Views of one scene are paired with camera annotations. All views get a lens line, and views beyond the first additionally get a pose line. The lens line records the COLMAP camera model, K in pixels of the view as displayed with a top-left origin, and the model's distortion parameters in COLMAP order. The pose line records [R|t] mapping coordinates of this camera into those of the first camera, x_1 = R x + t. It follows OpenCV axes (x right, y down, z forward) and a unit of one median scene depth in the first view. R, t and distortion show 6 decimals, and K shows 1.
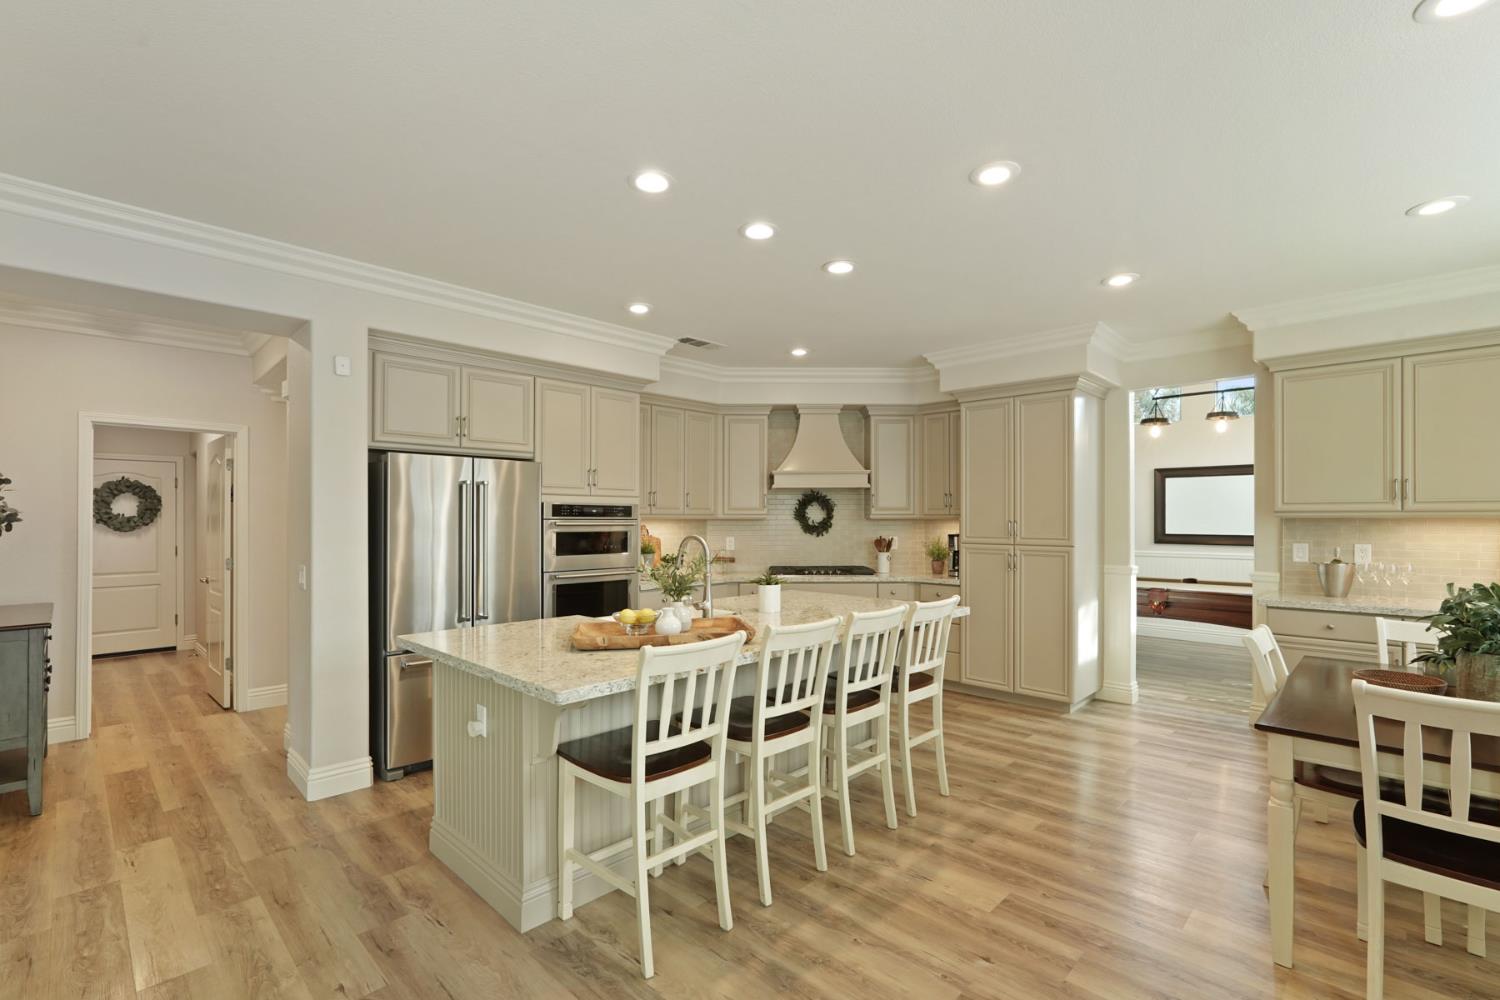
lens RADIAL K [[672.2, 0, 761.5], [0, 672.2, 515.7], [0, 0, 1]] dist [-0.010726, 0.004875]
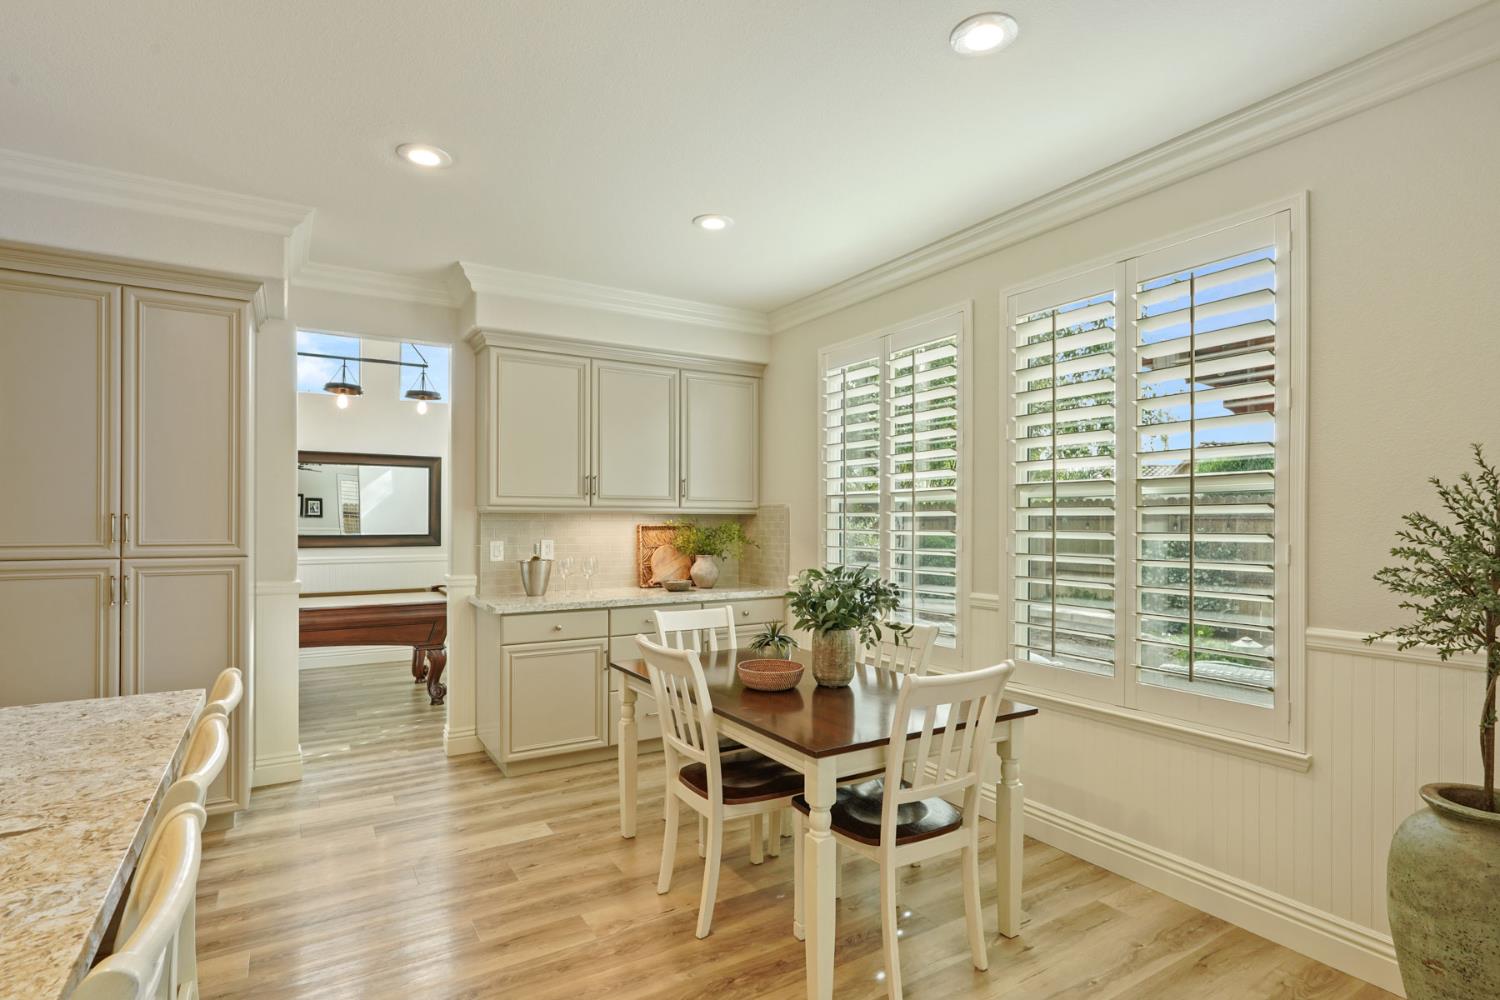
lens RADIAL K [[756.5, 0, 751.8], [0, 756.5, 526.5], [0, 0, 1]] dist [-0.003743, 0.000894]
pose [[0.256993, -0.006386, 0.966392, -0.085578], [-0.005662, 0.999951, 0.008114, 0.009938], [-0.966397, -0.007557, 0.256945, 0.354374]]
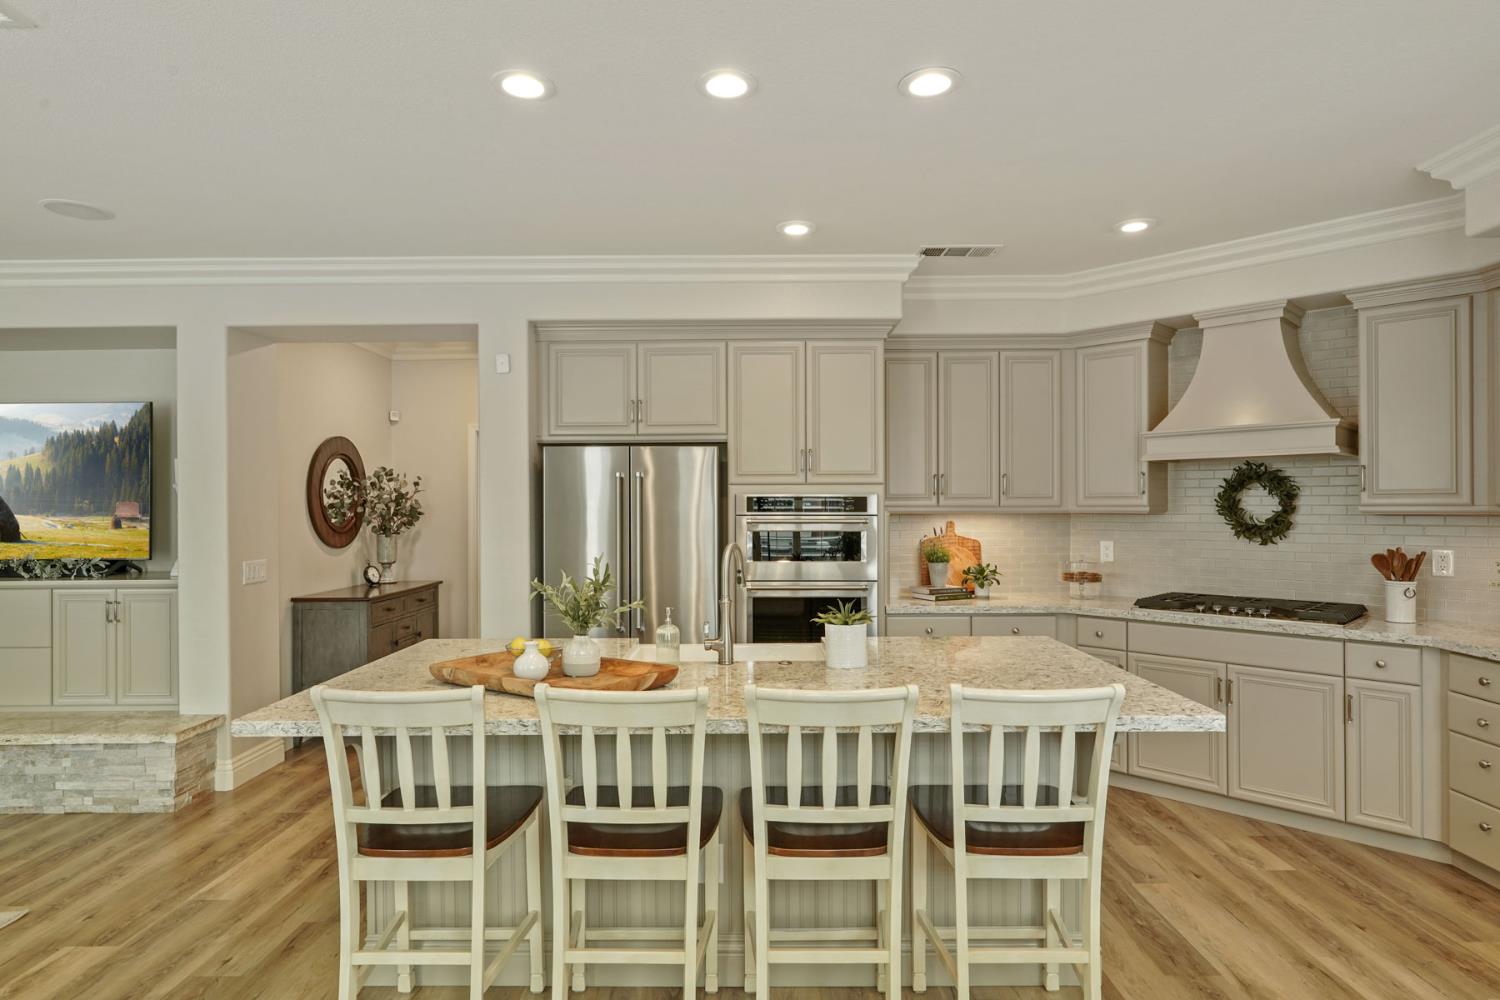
lens RADIAL K [[846.5, 0, 756.2], [0, 846.5, 503.3], [0, 0, 1]] dist [0.006007, -0.001978]
pose [[0.687821, -0.003911, -0.725870, 0.377730], [0.008111, 0.999964, 0.002297, -0.009893], [0.725835, -0.007467, 0.687828, 0.272042]]
